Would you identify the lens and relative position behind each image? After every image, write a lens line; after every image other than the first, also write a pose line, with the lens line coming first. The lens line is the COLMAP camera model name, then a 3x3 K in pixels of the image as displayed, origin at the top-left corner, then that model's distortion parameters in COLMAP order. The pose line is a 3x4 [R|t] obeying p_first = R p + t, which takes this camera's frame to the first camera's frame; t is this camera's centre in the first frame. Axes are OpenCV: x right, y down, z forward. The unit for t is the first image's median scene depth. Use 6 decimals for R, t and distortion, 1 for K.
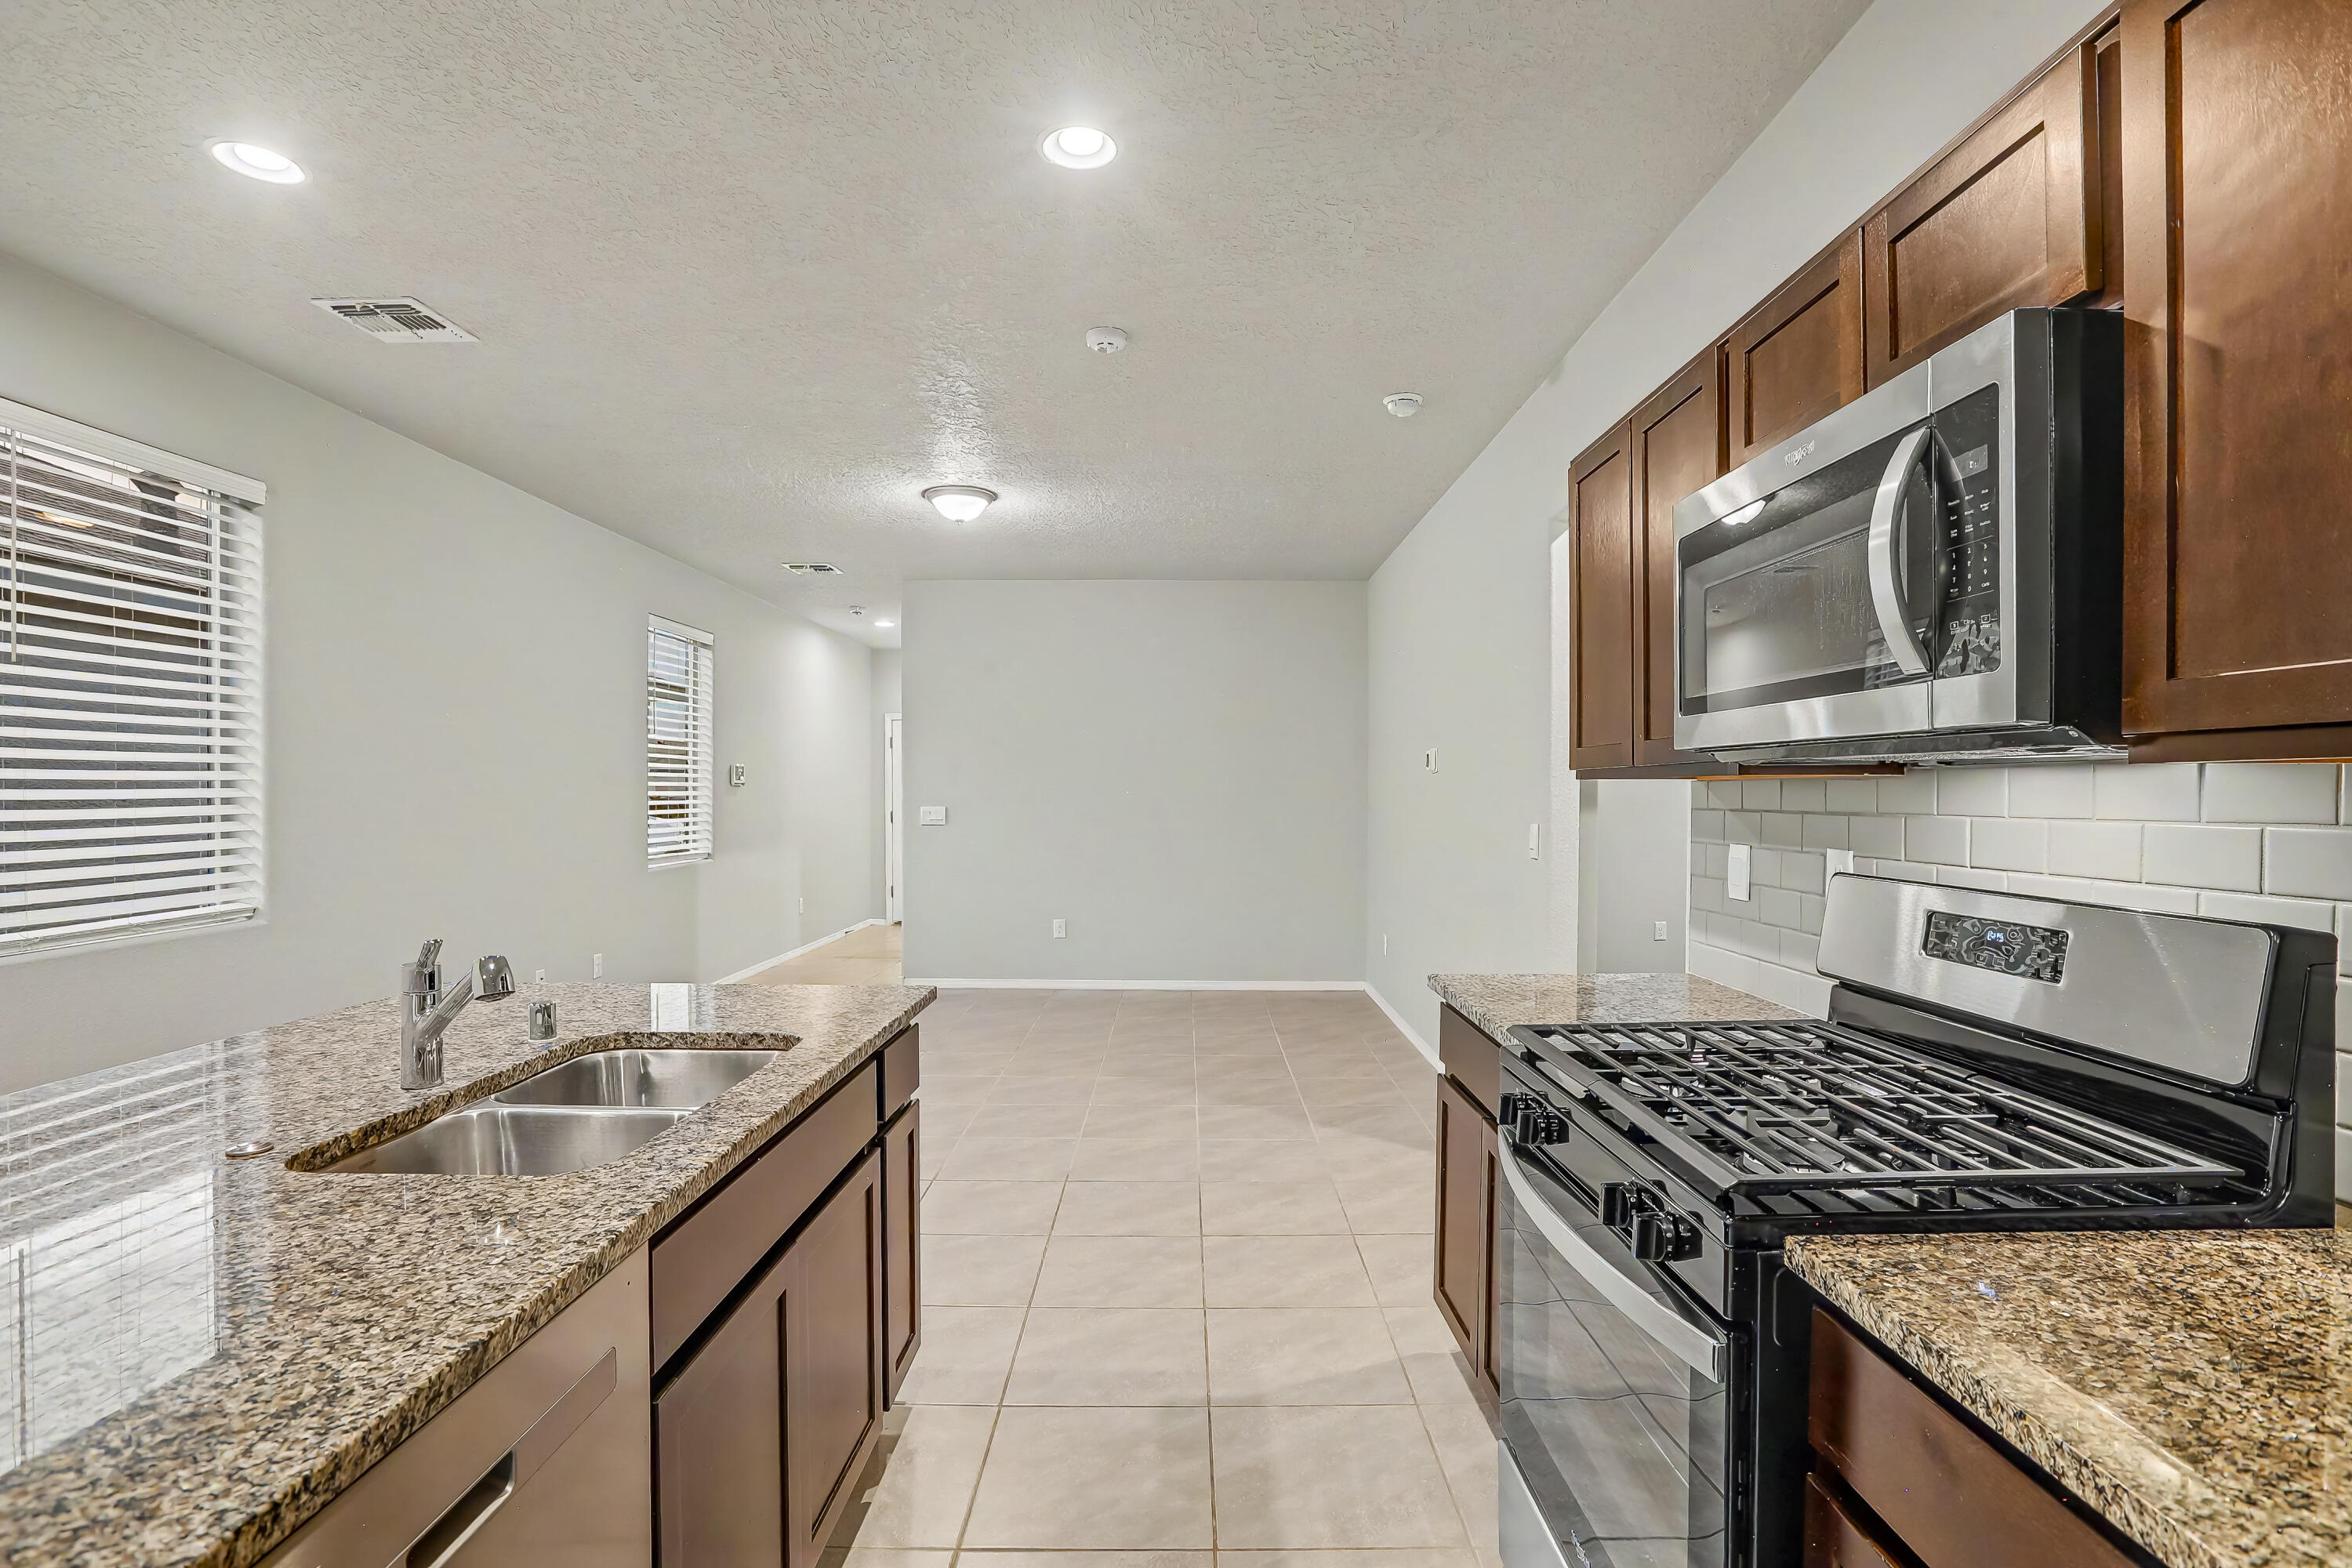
lens RADIAL K [[1062.6, 0, 1174.1], [0, 1062.6, 799.9], [0, 0, 1]] dist [0.001181, 0.000123]
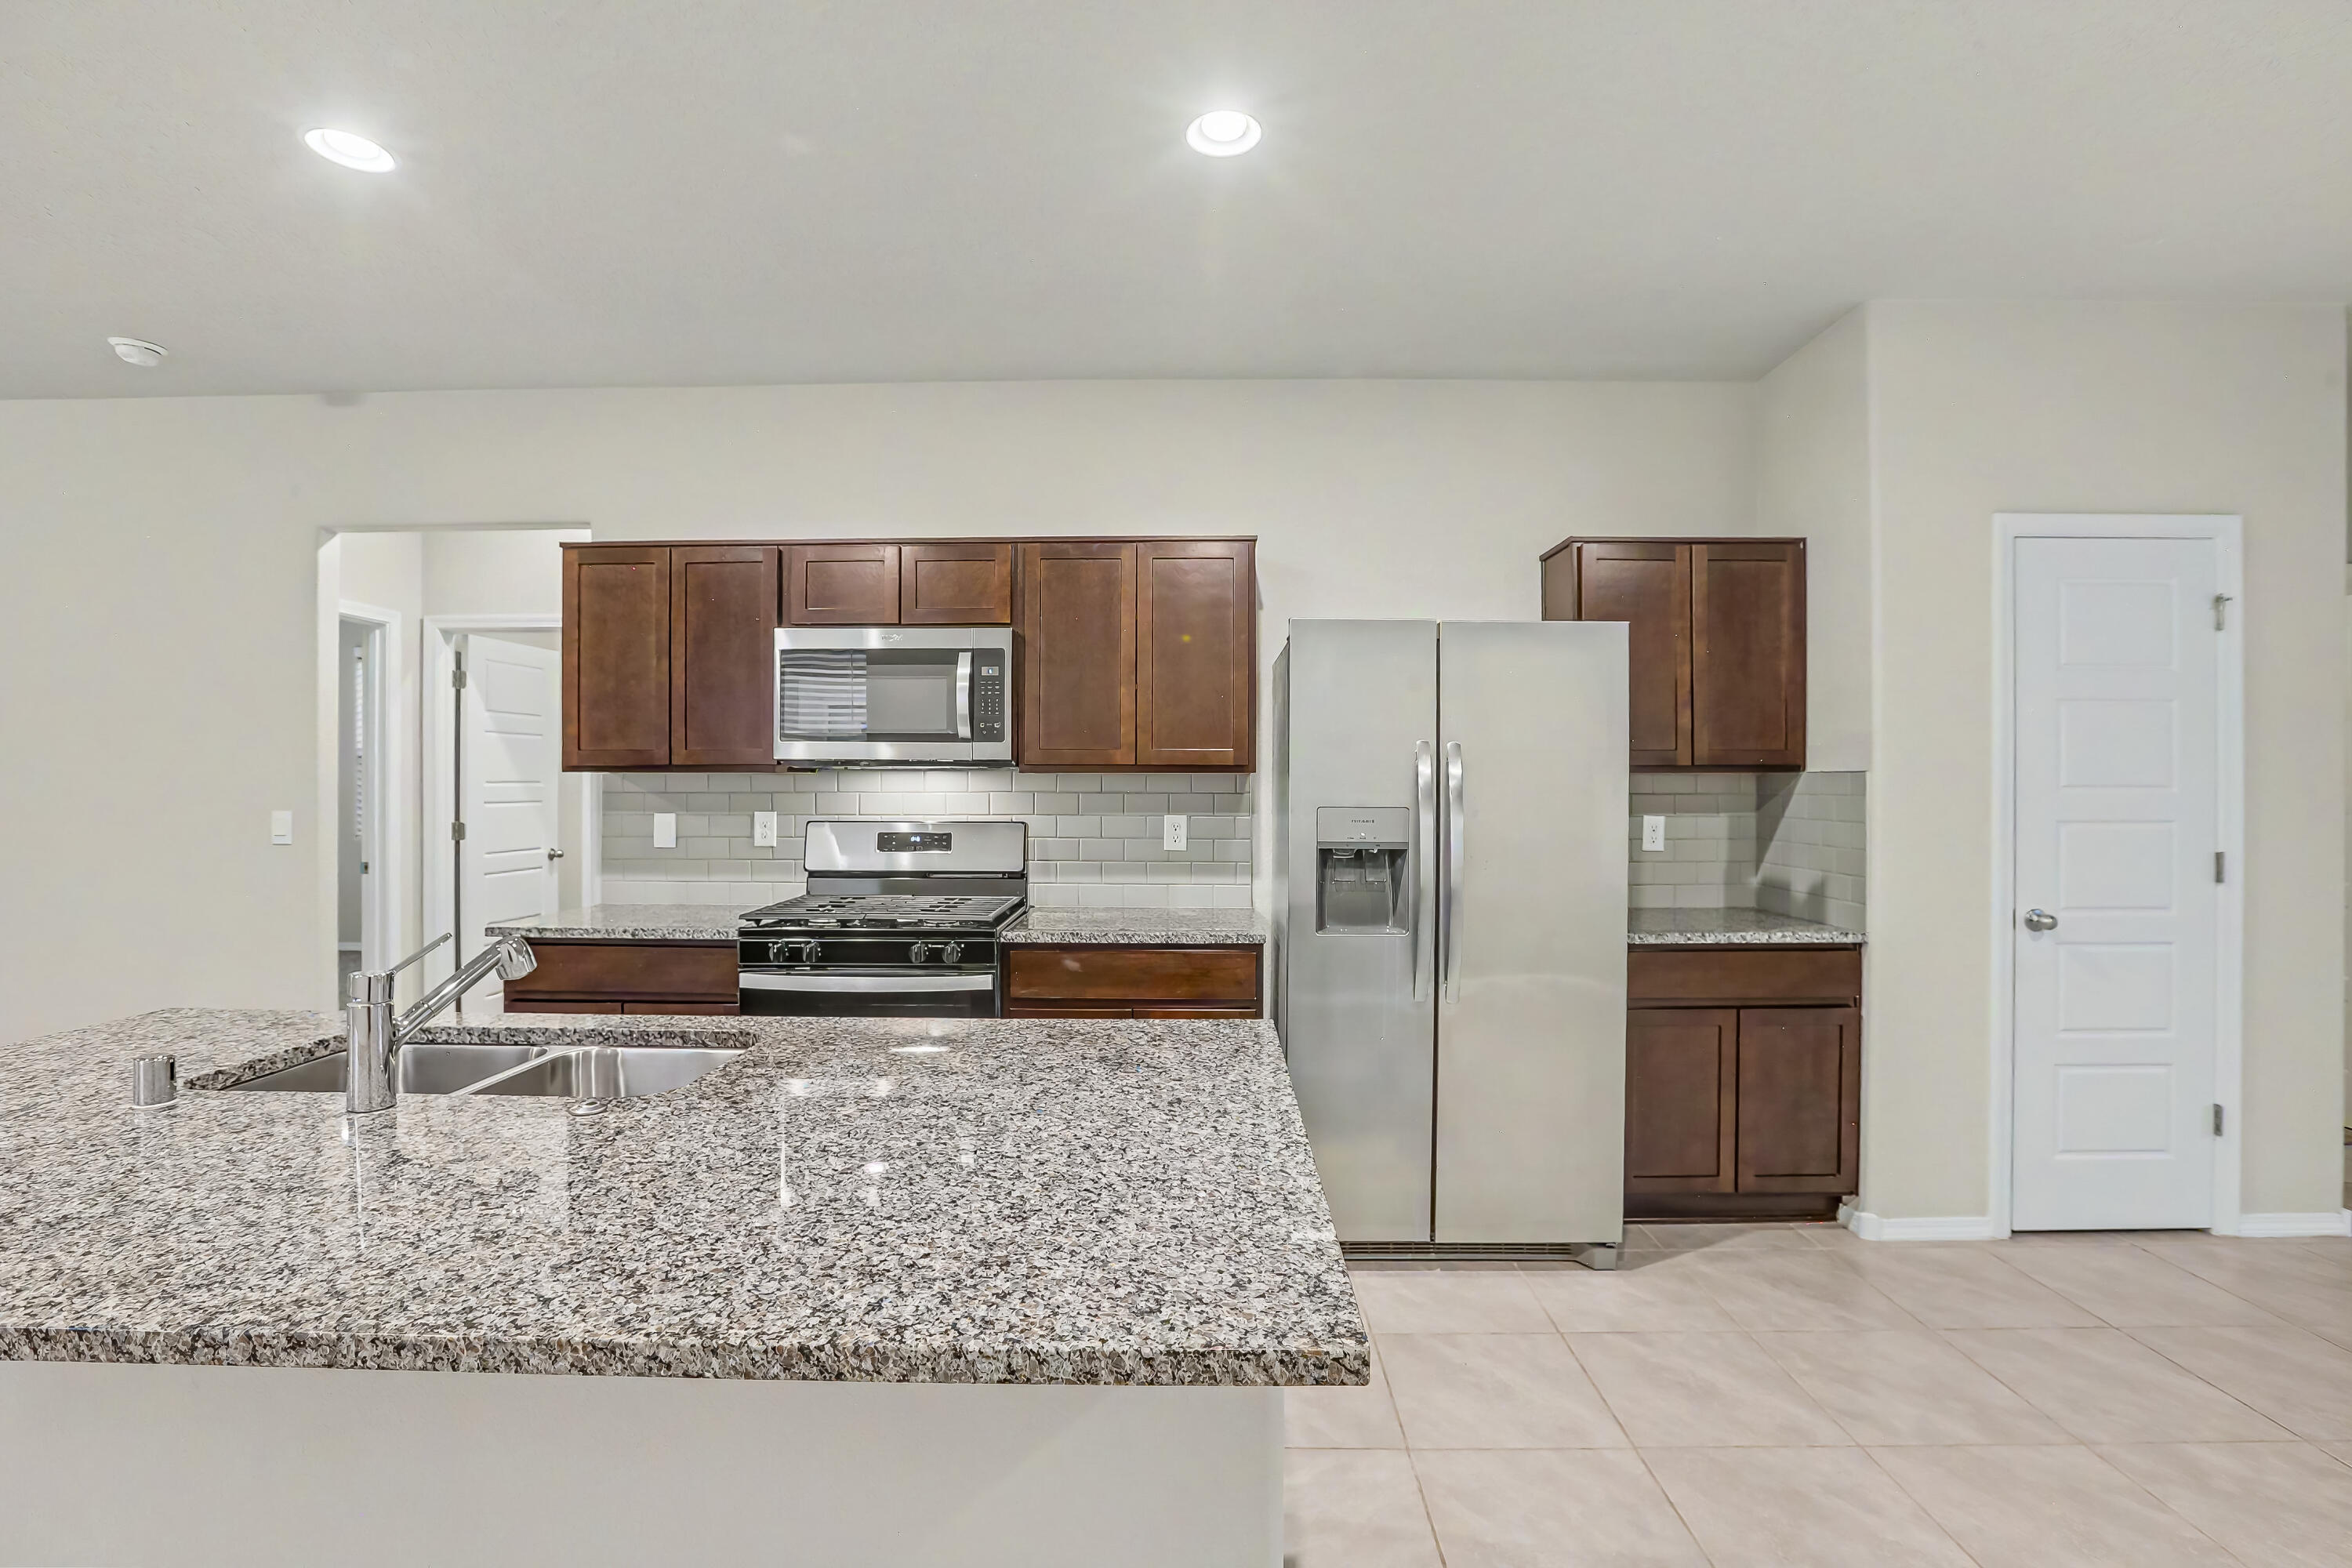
lens RADIAL K [[1083.5, 0, 1176.0], [0, 1083.5, 784.0], [0, 0, 1]] dist [-0.001460, 0.000434]
pose [[0.012538, 0.003307, 0.999916, -1.973215], [-0.000866, 0.999994, -0.003296, 0.008703], [-0.999921, -0.000825, 0.012541, 0.388398]]
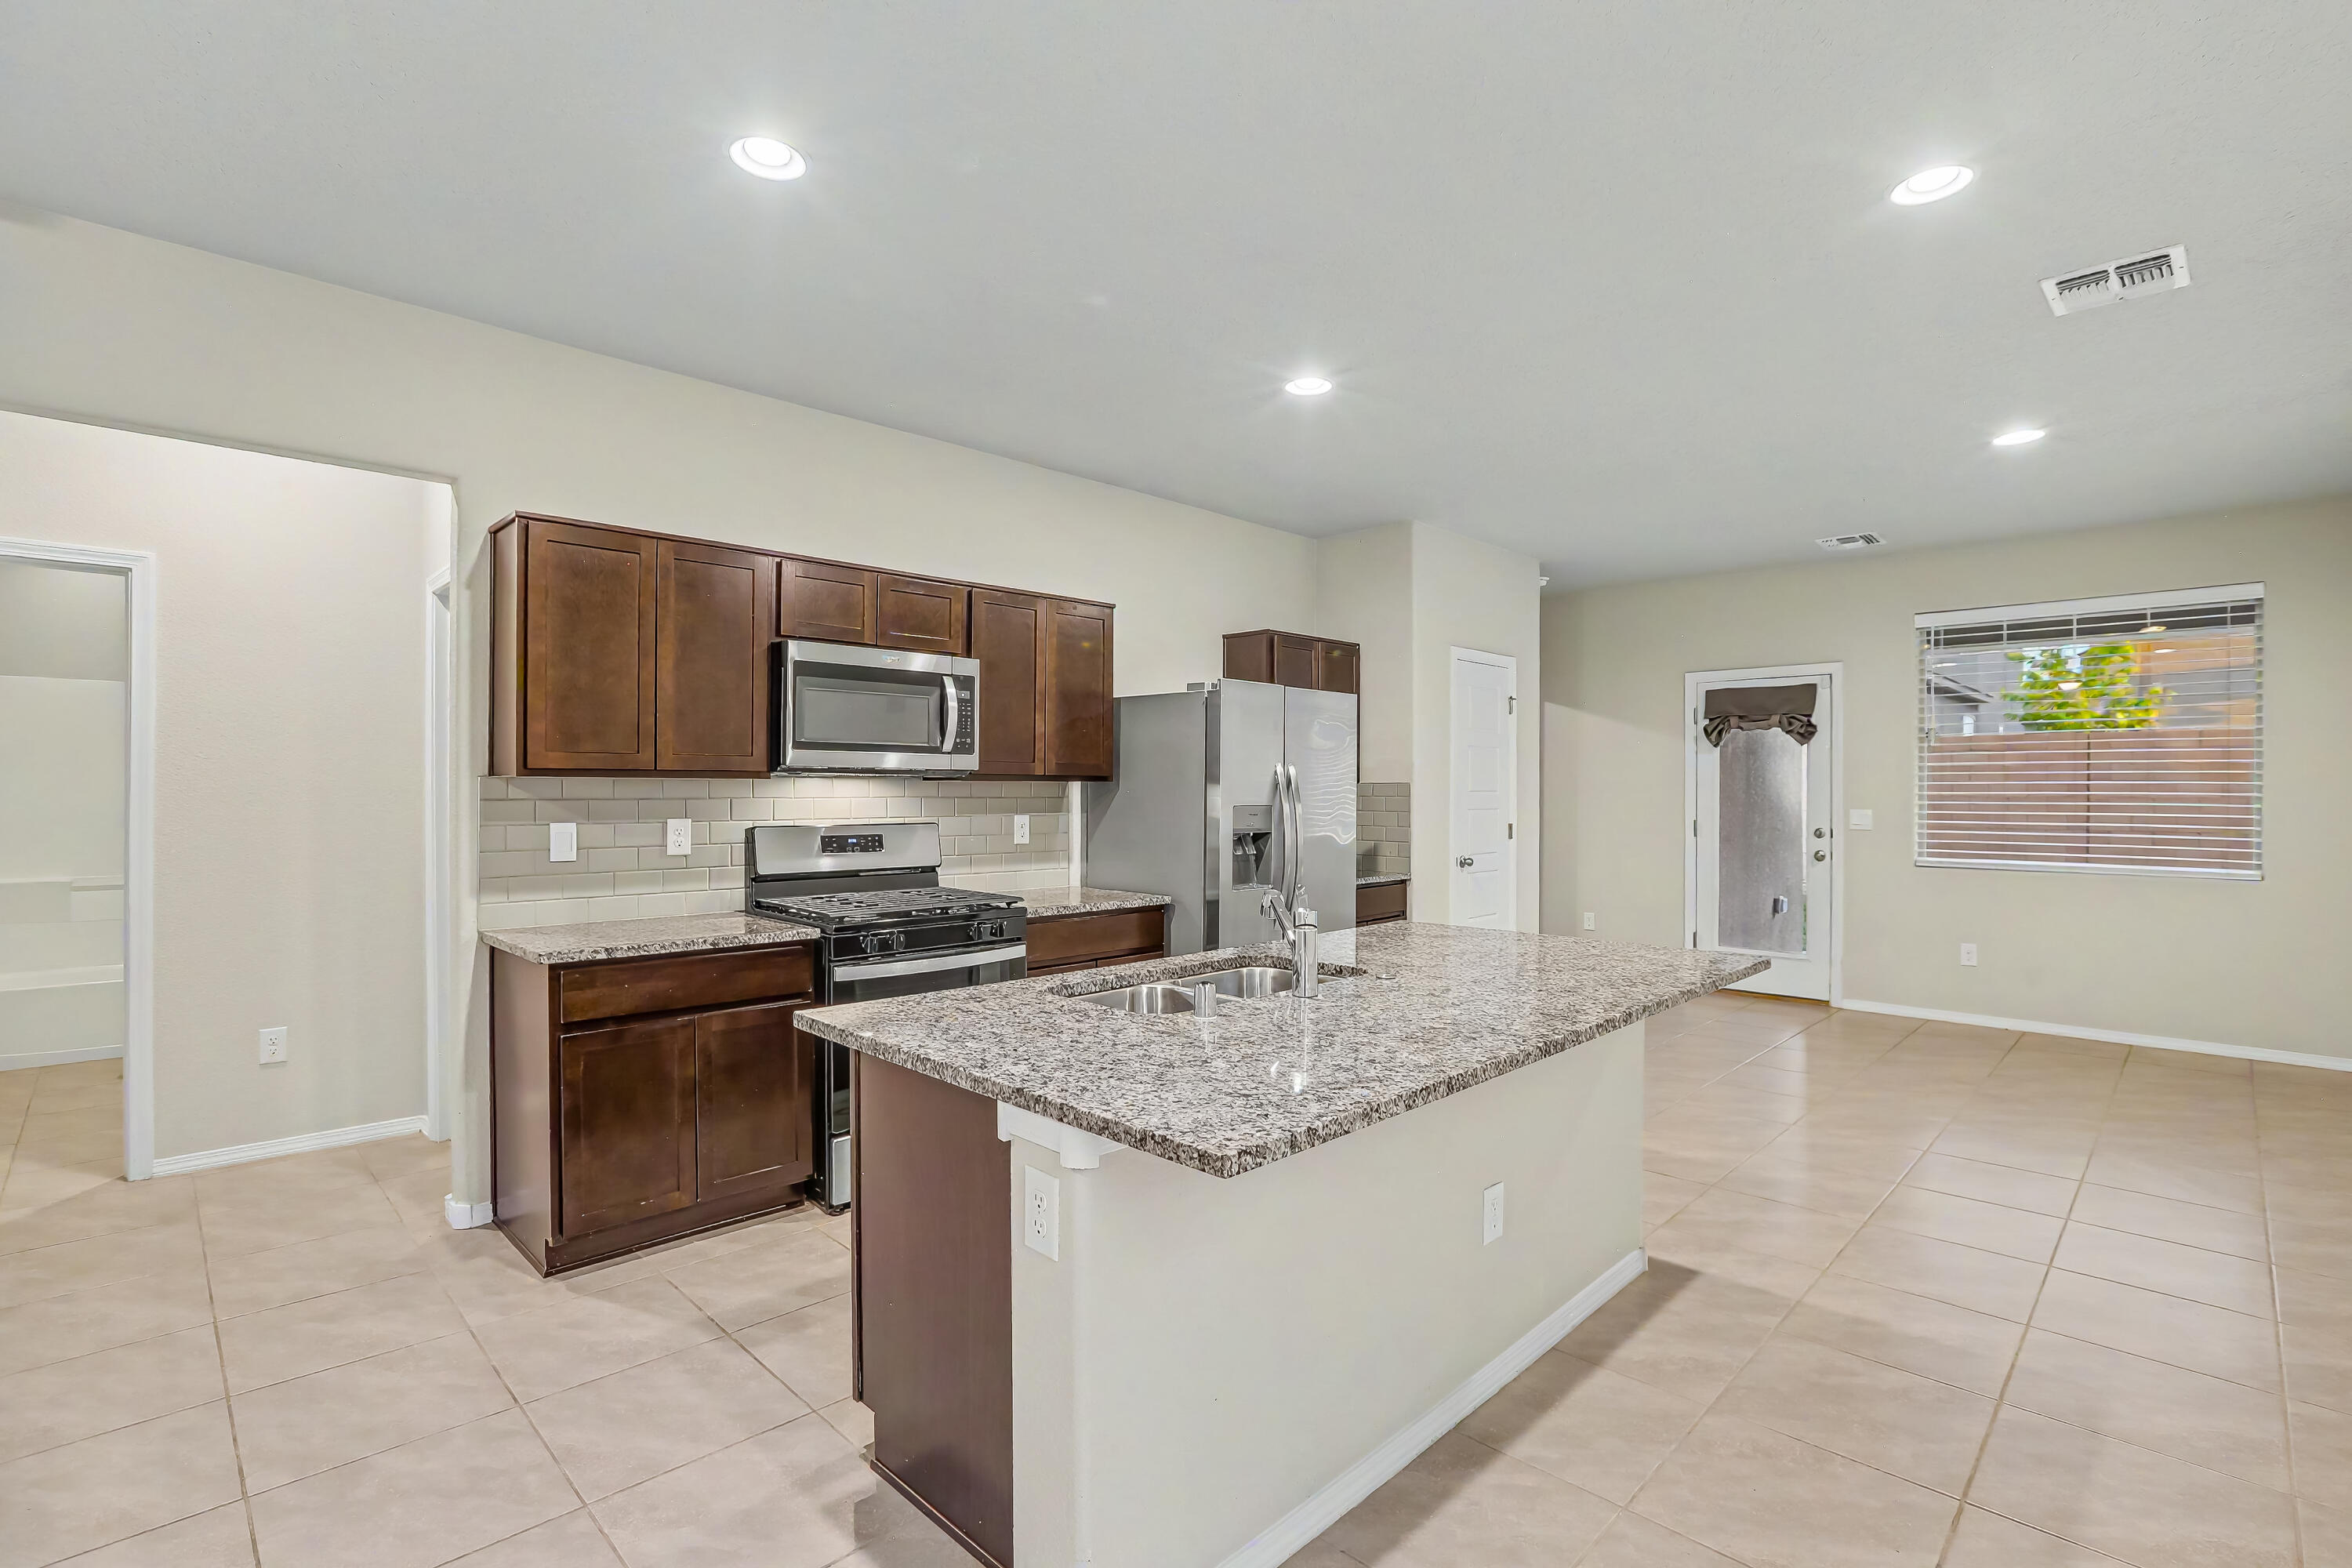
lens RADIAL K [[1062.6, 0, 1174.1], [0, 1062.6, 799.9], [0, 0, 1]] dist [0.001181, 0.000123]
pose [[-0.698926, -0.005050, 0.715176, -1.936984], [-0.000067, 0.999976, 0.006995, 0.006306], [-0.715194, 0.004841, -0.698909, 2.569945]]
